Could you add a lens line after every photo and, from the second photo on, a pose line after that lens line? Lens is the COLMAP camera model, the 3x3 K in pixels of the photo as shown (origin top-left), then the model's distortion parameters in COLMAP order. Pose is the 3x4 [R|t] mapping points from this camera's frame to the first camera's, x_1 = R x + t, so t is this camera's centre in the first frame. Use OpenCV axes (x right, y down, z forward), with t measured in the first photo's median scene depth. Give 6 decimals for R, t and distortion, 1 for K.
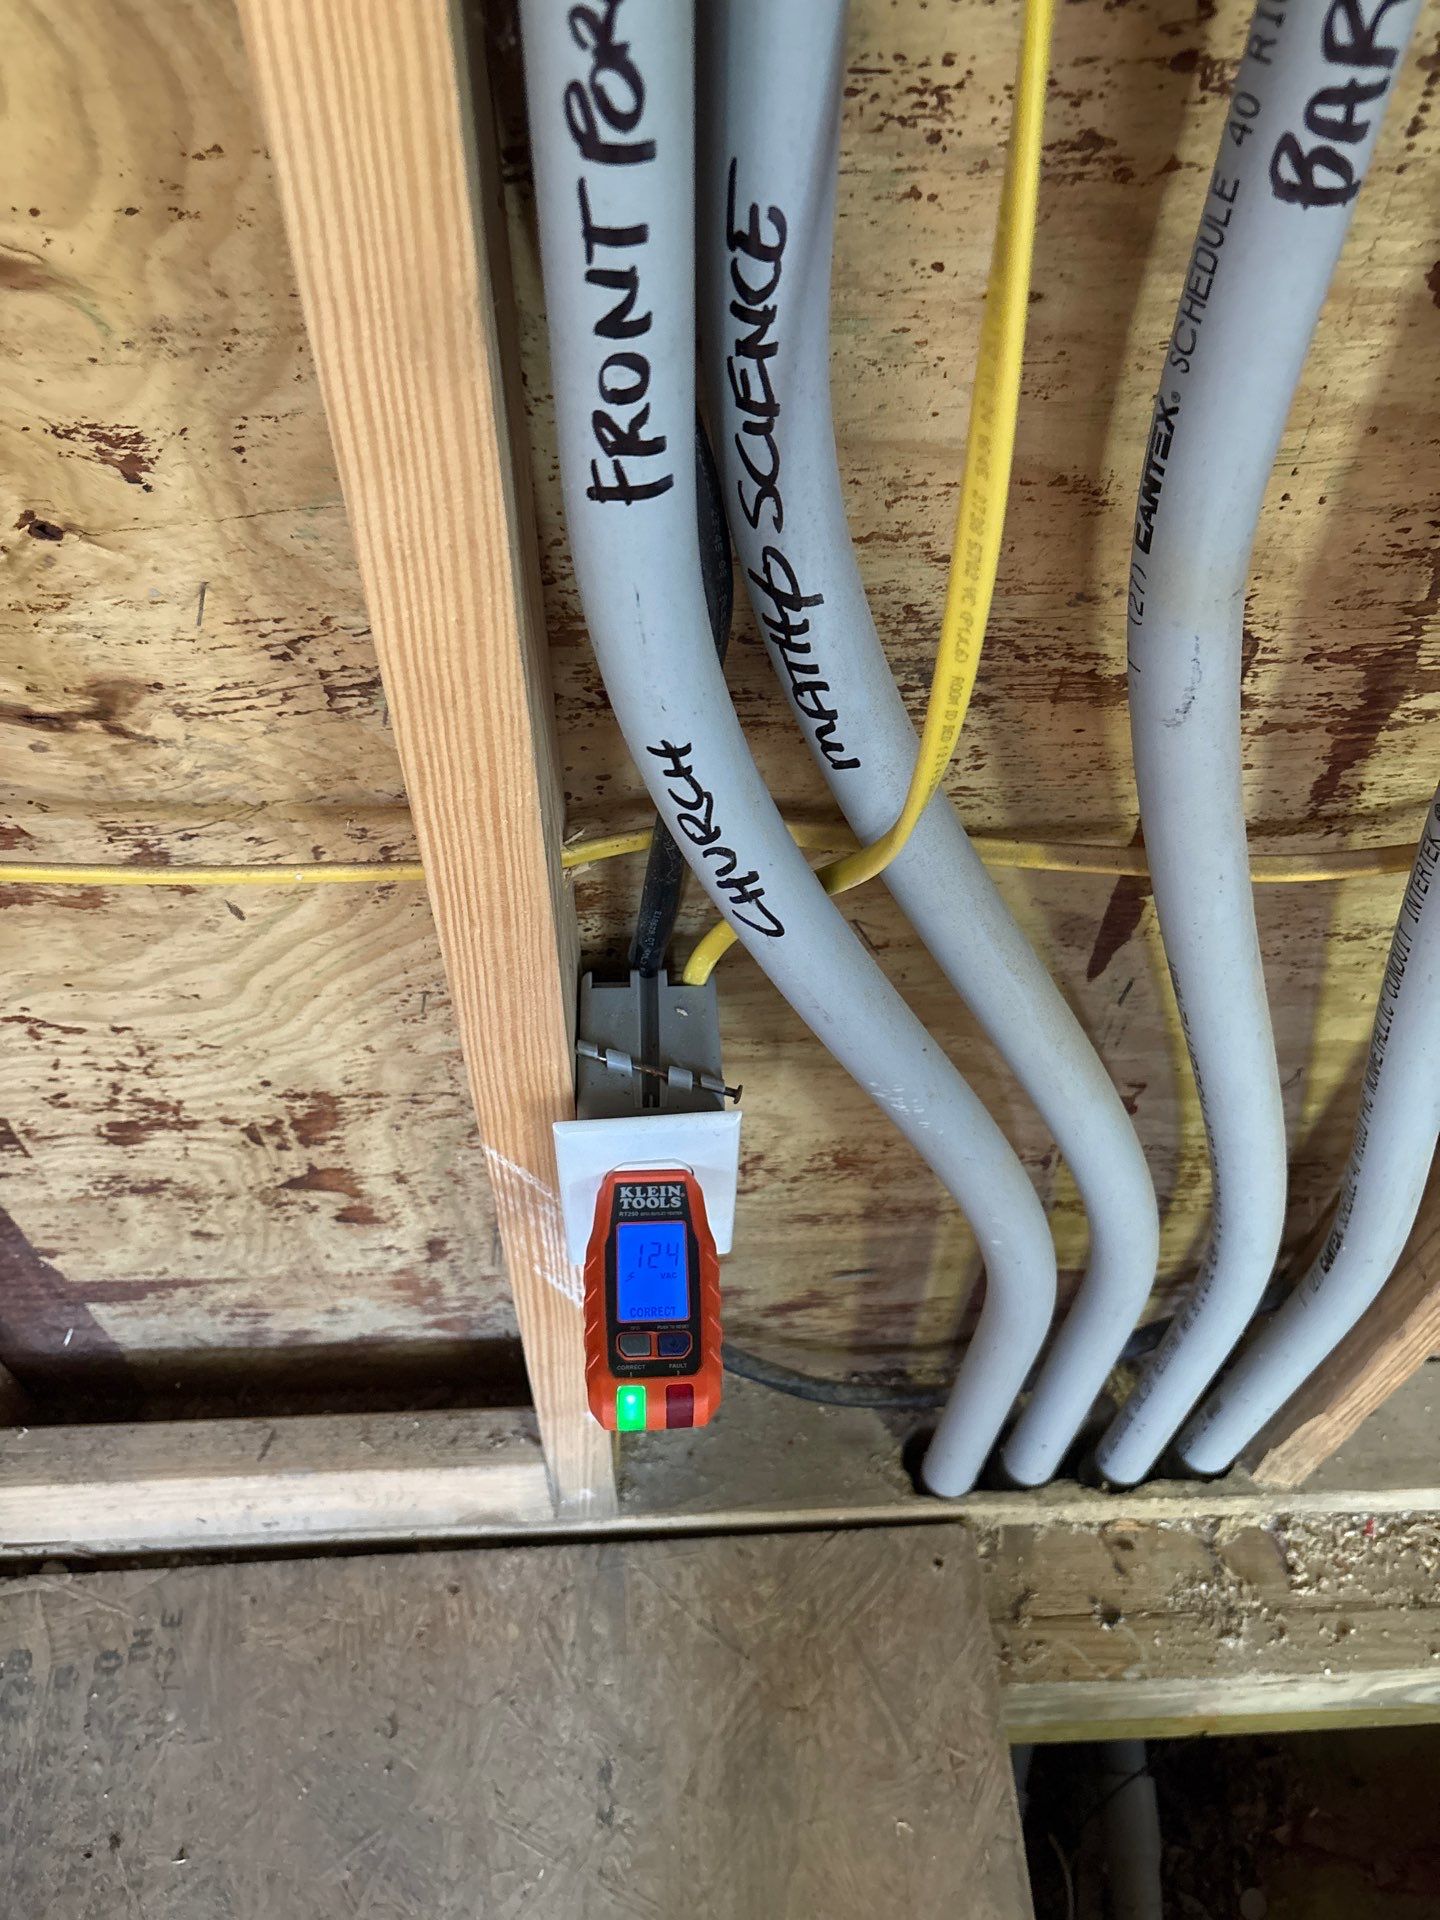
lens RADIAL K [[1475.1, 0, 719.6], [0, 1475.1, 957.2], [0, 0, 1]] dist [0.009129, 0.004896]
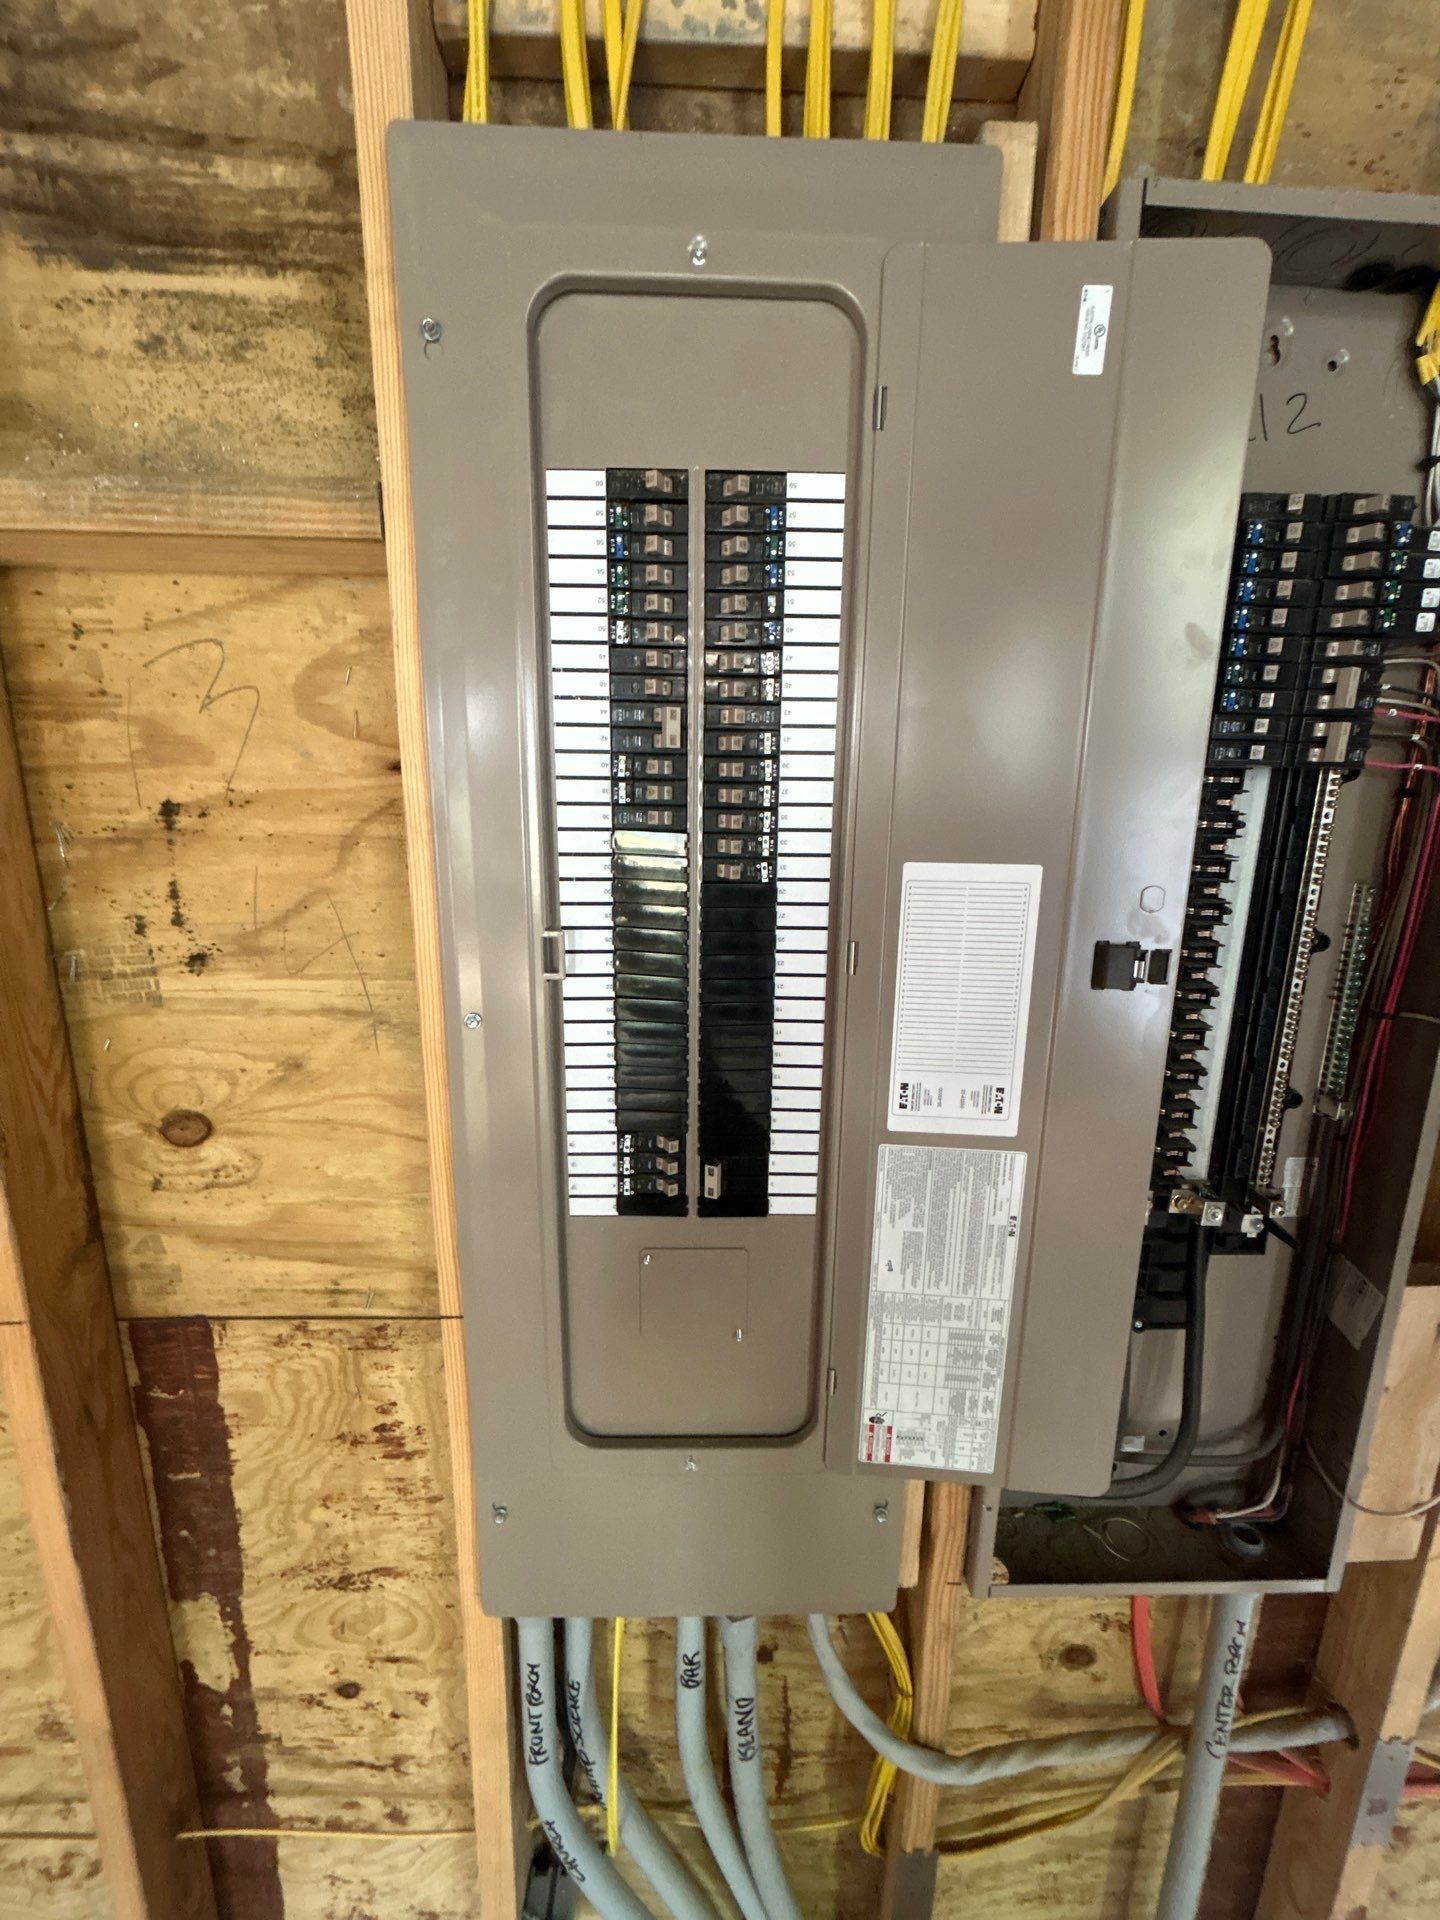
lens RADIAL K [[772.4, 0, 717.7], [0, 772.4, 959.0], [0, 0, 1]] dist [0.002363, -0.000356]
pose [[0.999849, 0.008636, -0.015103, 0.319640], [-0.016225, 0.776194, -0.630285, -0.483224], [0.006280, 0.630435, 0.776217, -1.489547]]
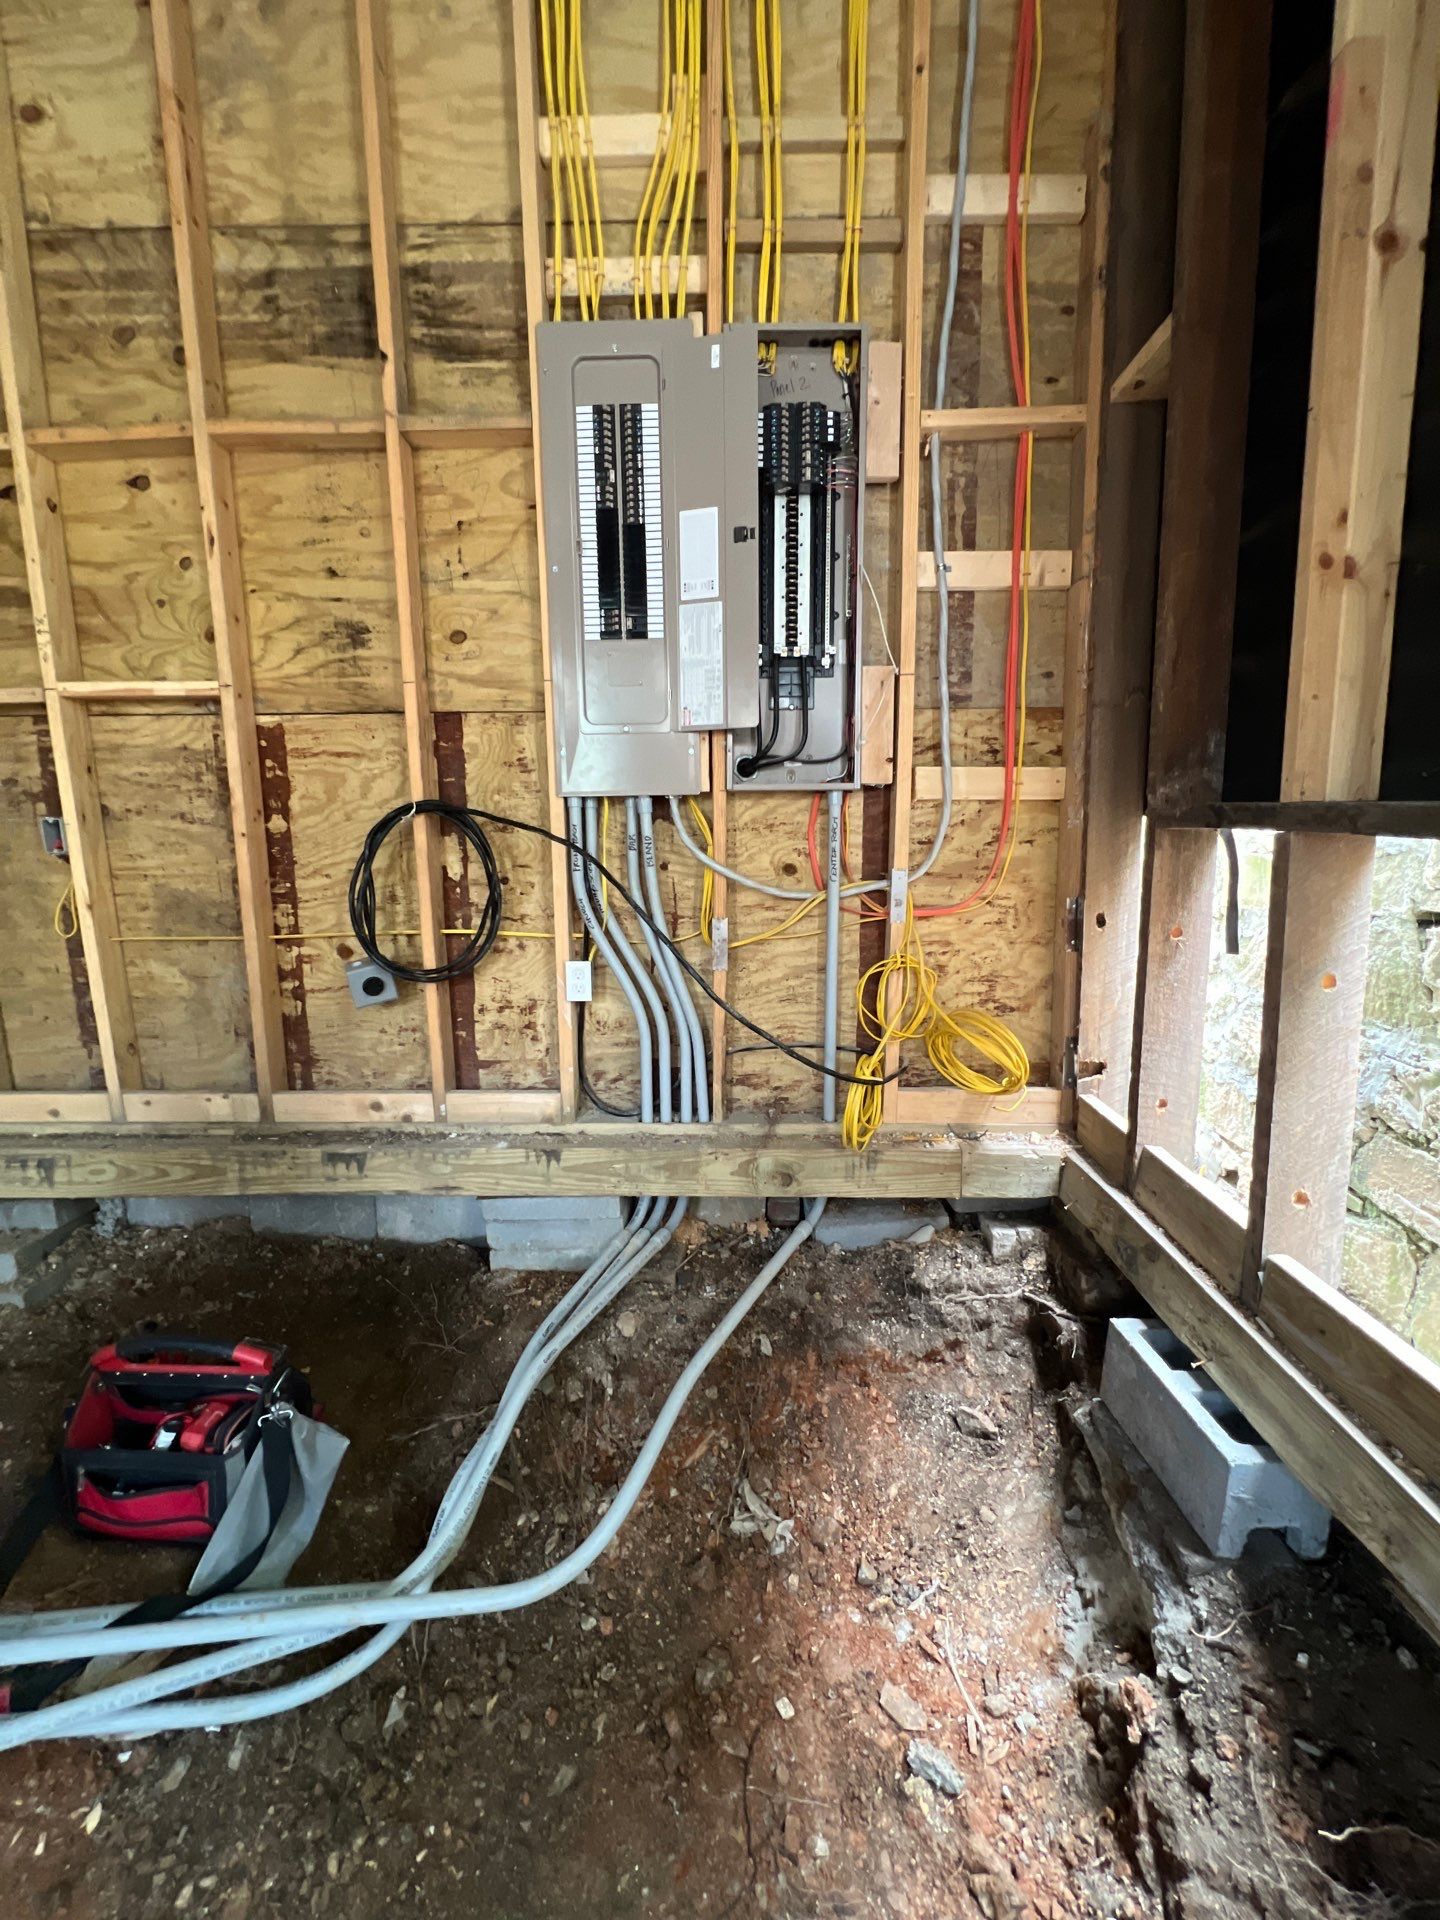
lens RADIAL K [[772.4, 0, 719.7], [0, 772.4, 963.5], [0, 0, 1]] dist [0.002363, -0.000356]
pose [[0.998037, -0.012349, -0.061394, 0.977968], [-0.032669, 0.733727, -0.678658, 2.959808], [0.053427, 0.679332, 0.731884, -1.990541]]
